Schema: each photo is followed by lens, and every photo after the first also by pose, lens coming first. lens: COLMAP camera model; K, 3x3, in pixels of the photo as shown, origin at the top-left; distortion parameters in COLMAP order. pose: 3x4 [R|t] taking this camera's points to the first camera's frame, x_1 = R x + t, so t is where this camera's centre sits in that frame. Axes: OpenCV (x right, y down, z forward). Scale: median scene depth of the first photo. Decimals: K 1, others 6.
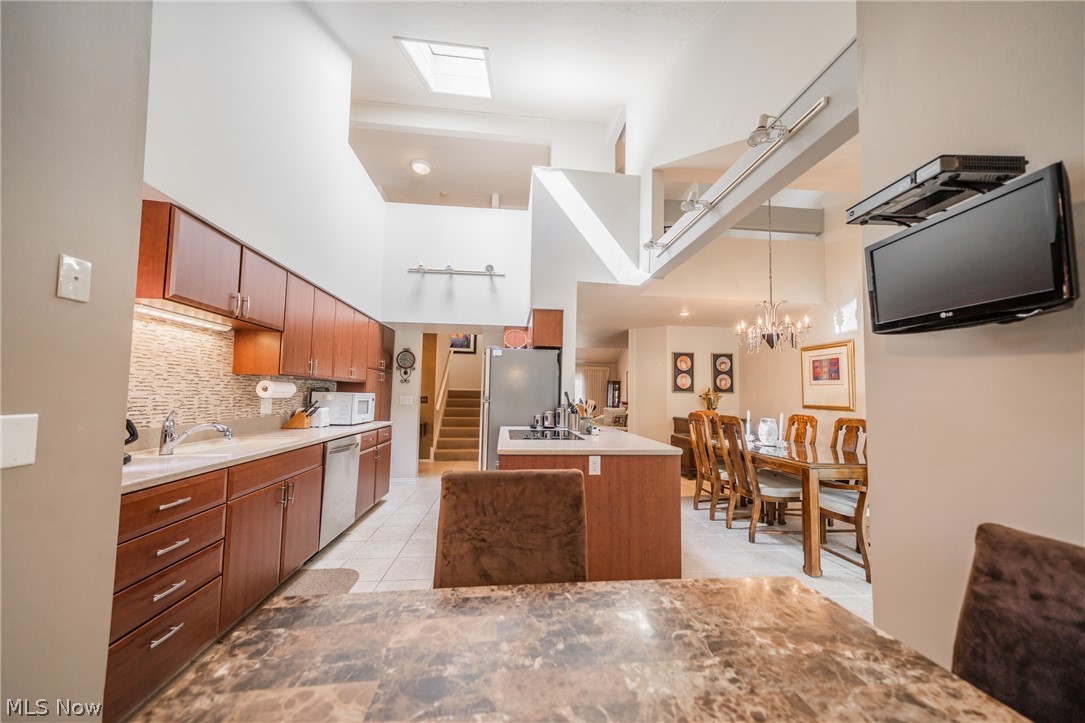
lens RADIAL K [[364.3, 0, 543.8], [0, 364.3, 374.0], [0, 0, 1]] dist [0.009551, -0.000049]
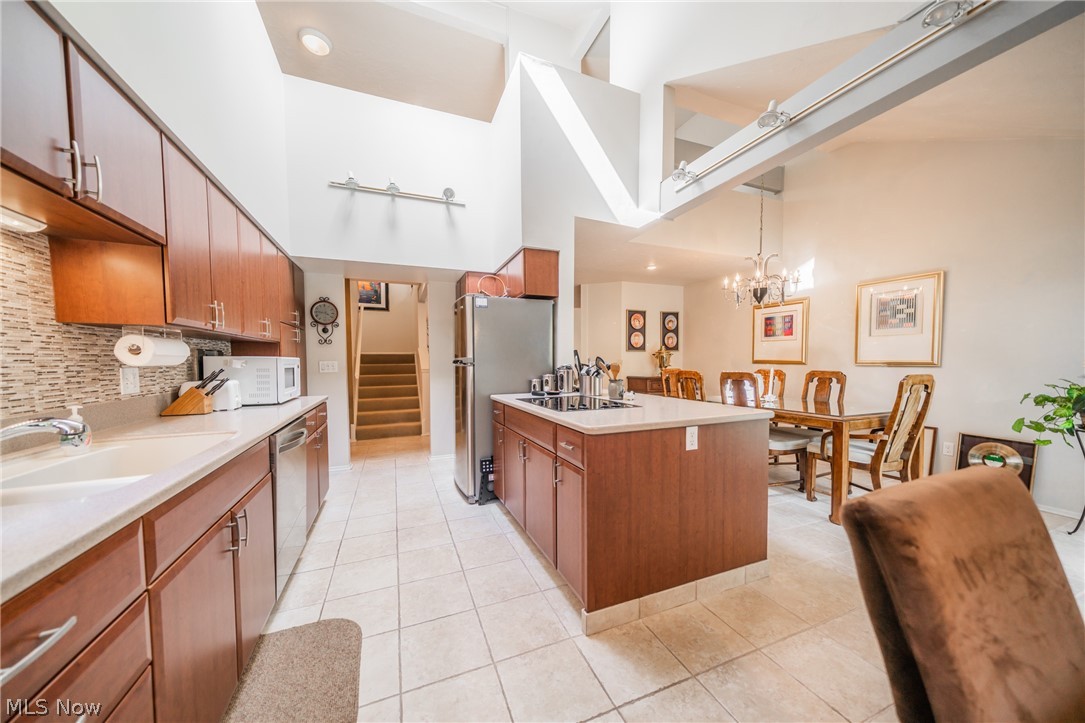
lens RADIAL K [[367.1, 0, 543.2], [0, 367.1, 374.4], [0, 0, 1]] dist [0.009200, 0.000010]
pose [[0.959094, -0.034517, 0.280974, -0.236480], [0.005886, 0.994756, 0.102109, 0.016905], [-0.283025, -0.096278, 0.954268, 0.203963]]
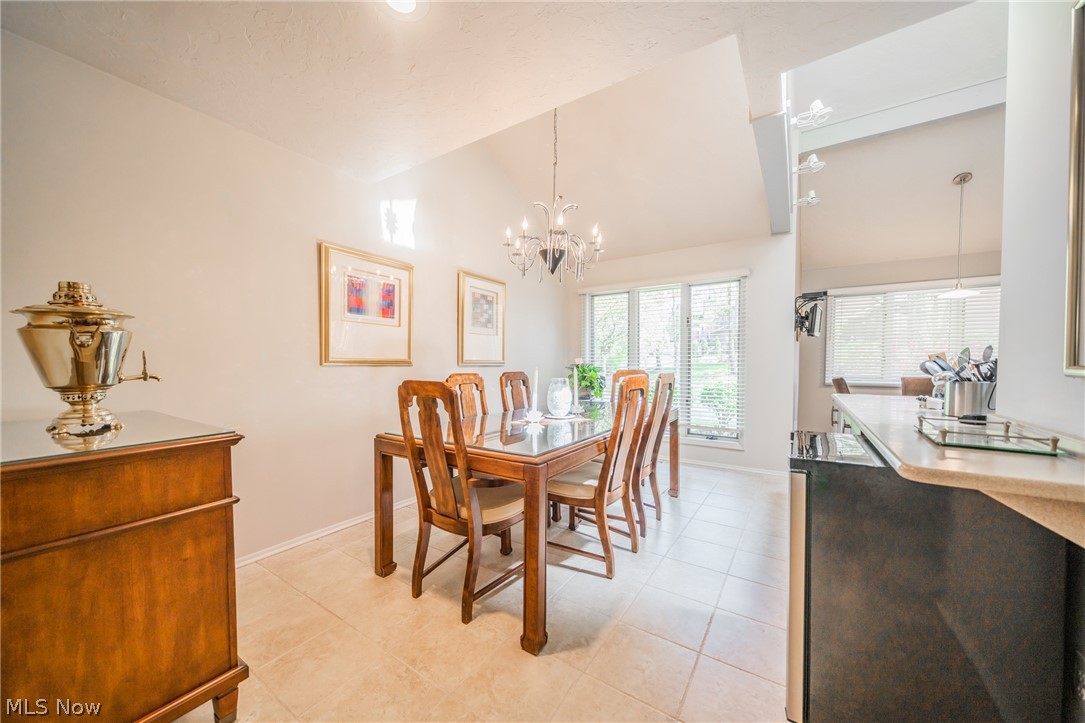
lens RADIAL K [[391.5, 0, 542.5], [0, 391.5, 361.5], [0, 0, 1]] dist [0.000332, 0.000026]
pose [[-0.774055, -0.027718, 0.632511, 0.196816], [-0.052500, 0.998411, -0.020496, 0.110998], [-0.630938, -0.049072, -0.774280, 1.643850]]
